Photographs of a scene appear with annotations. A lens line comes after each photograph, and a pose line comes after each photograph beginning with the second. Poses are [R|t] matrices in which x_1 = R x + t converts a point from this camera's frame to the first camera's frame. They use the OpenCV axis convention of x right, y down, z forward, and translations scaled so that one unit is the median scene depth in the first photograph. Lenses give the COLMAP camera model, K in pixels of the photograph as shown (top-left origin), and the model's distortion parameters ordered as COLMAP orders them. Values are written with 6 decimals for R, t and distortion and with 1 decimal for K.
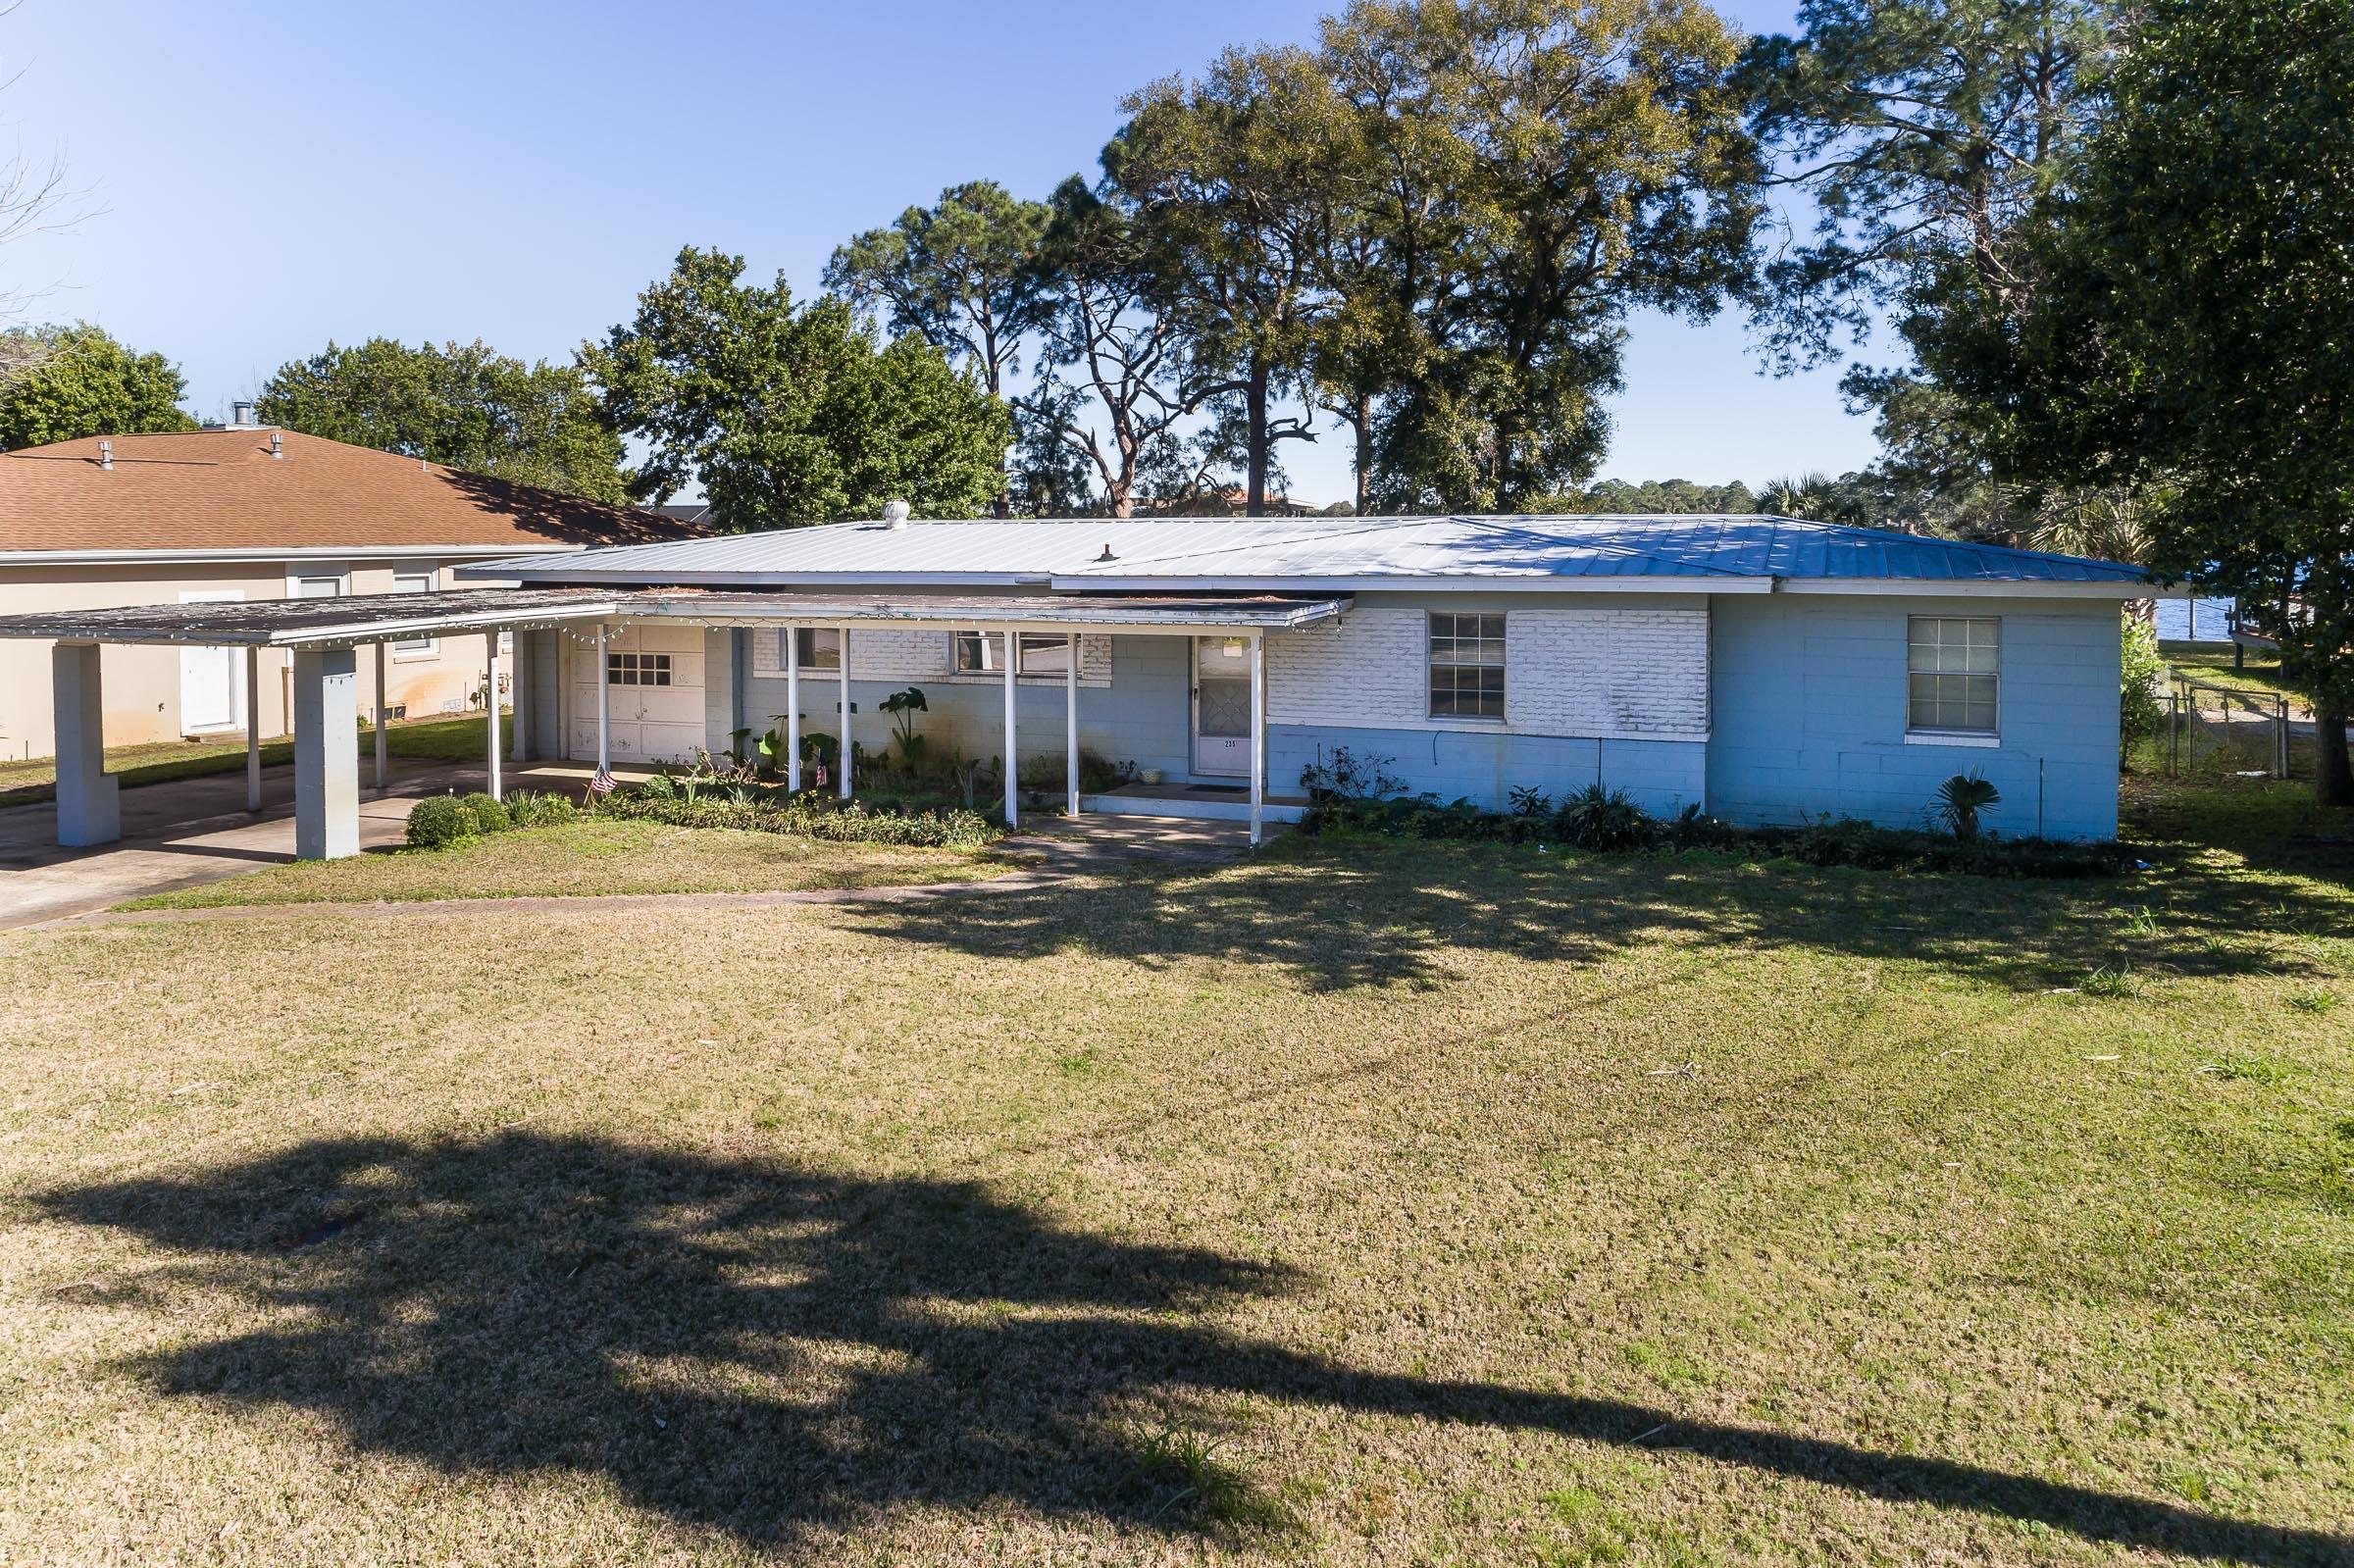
lens RADIAL K [[1706.0, 0, 1165.2], [0, 1706.0, 573.5], [0, 0, 1]] dist [-0.000330, 0.003549]
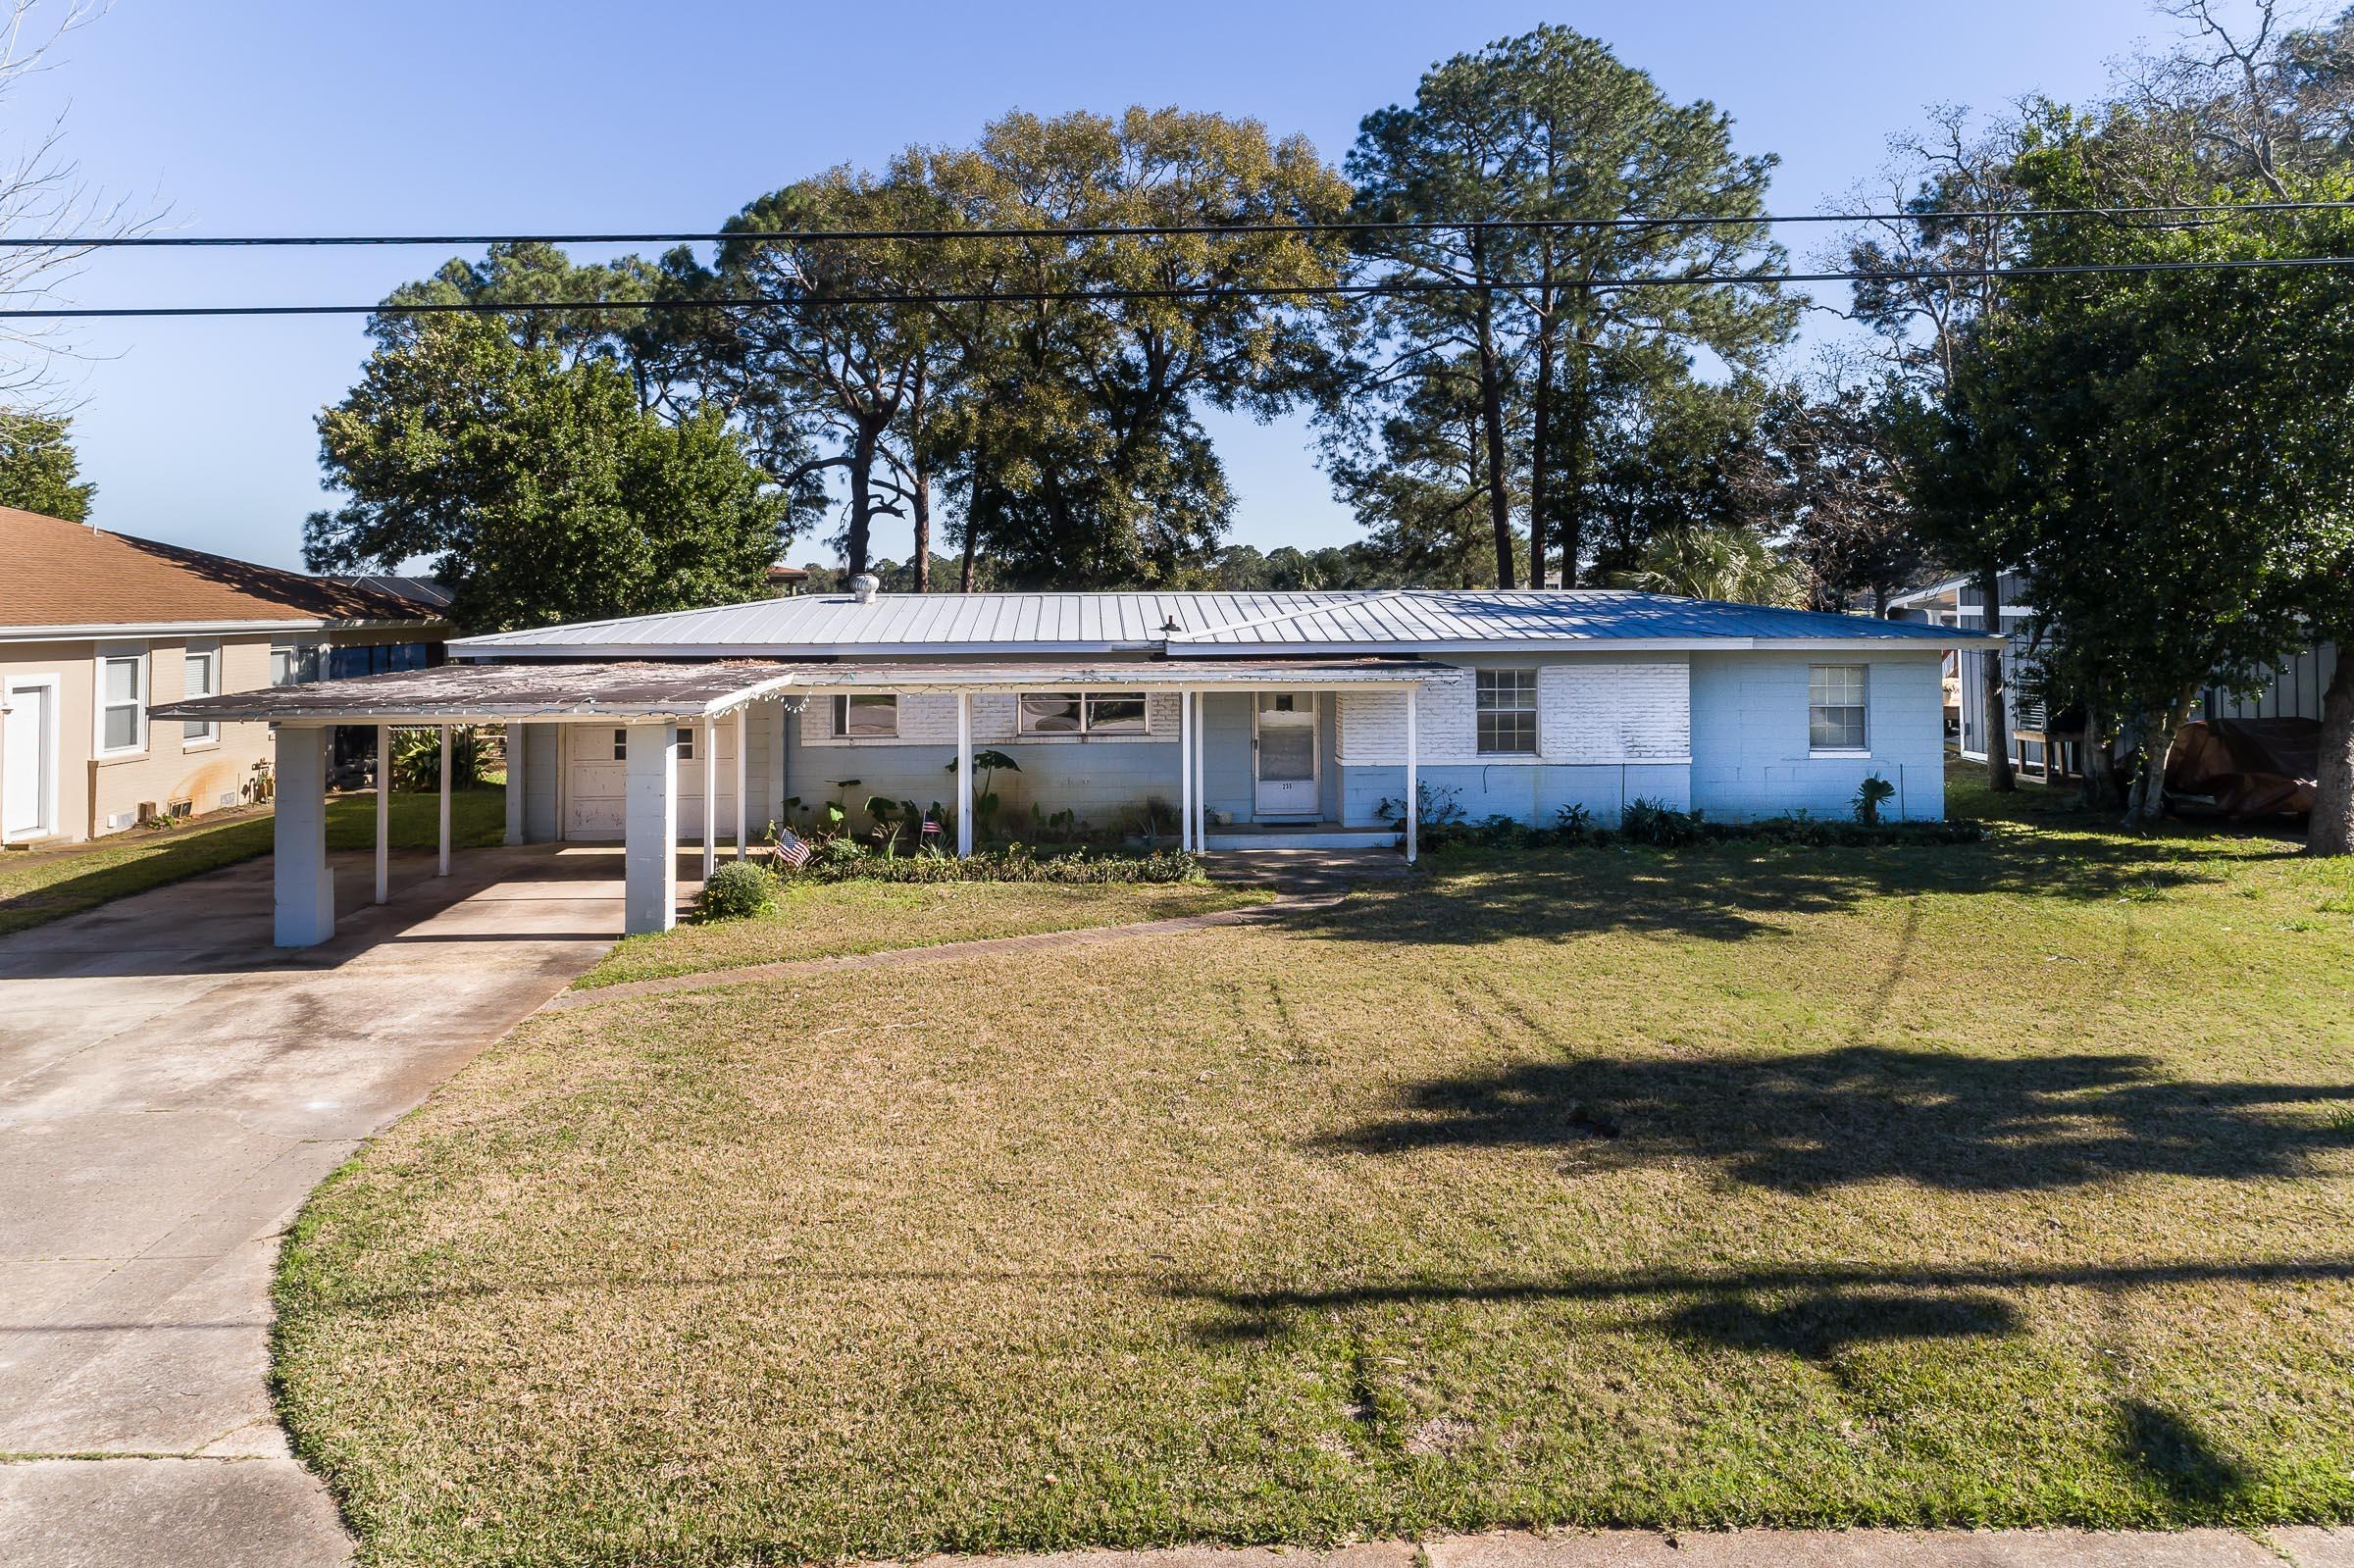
lens RADIAL K [[1697.1, 0, 1172.1], [0, 1697.1, 600.3], [0, 0, 1]] dist [-0.004421, 0.010234]
pose [[0.913124, -0.000929, 0.407680, -0.548171], [0.011661, 0.999648, -0.023840, -0.000345], [-0.407515, 0.026523, 0.912813, -0.032183]]
